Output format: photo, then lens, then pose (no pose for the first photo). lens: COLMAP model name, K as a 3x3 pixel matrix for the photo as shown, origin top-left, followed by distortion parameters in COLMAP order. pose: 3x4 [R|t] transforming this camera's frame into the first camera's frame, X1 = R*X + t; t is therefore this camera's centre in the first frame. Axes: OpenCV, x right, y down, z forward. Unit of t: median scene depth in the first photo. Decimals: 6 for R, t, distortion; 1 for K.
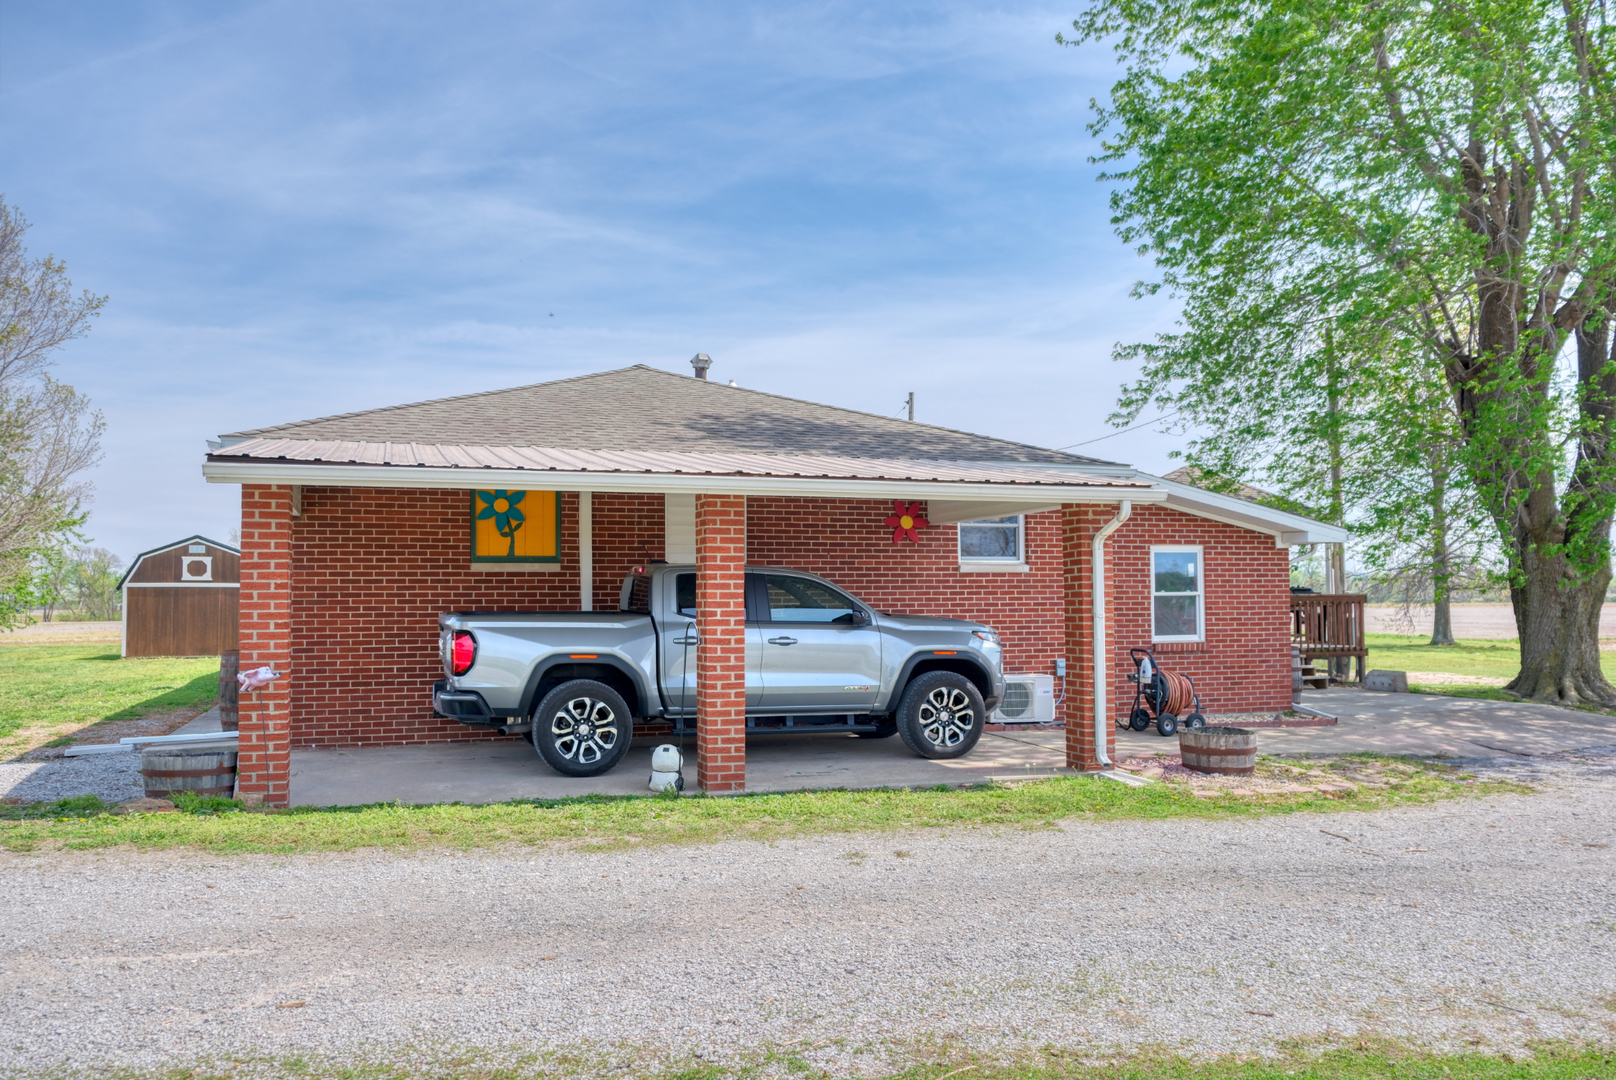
lens RADIAL K [[1257.3, 0, 807.1], [0, 1257.3, 544.8], [0, 0, 1]] dist [-0.032896, 0.029828]
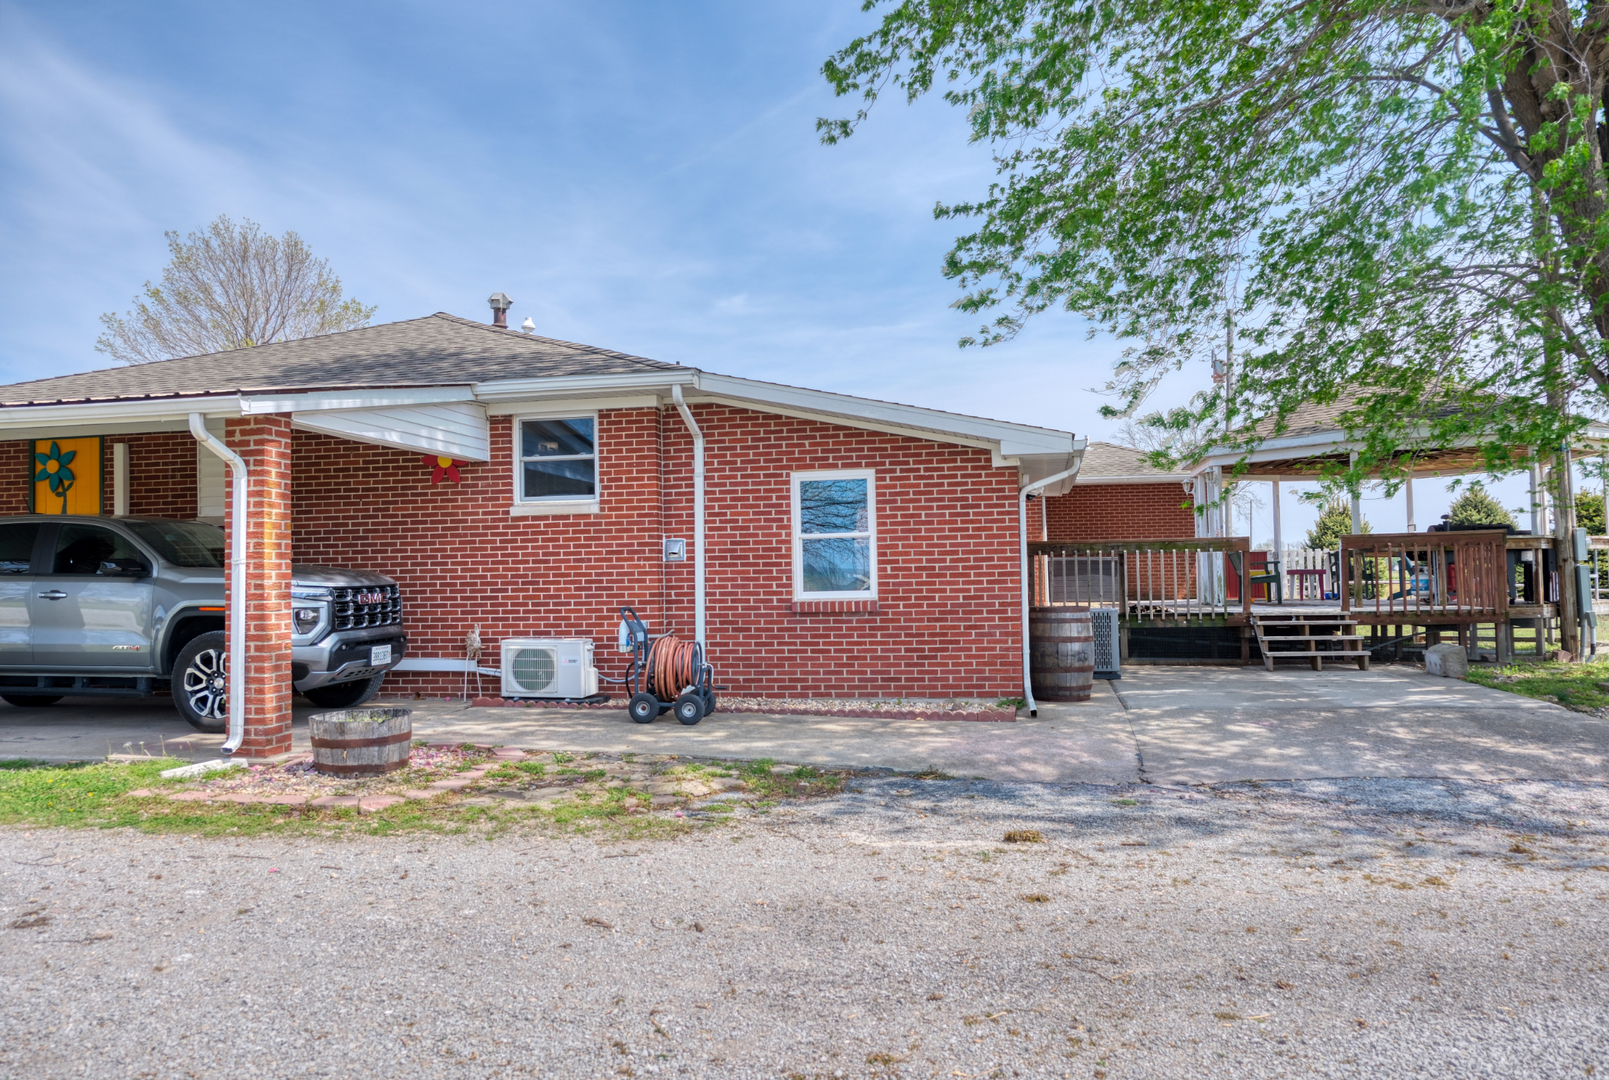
lens RADIAL K [[1214.5, 0, 804.5], [0, 1214.5, 565.9], [0, 0, 1]] dist [-0.040558, 0.002623]
pose [[0.864029, -0.013289, -0.503266, 0.708308], [0.036154, 0.998708, 0.035699, 0.033888], [0.502142, -0.049041, 0.863394, 0.405060]]
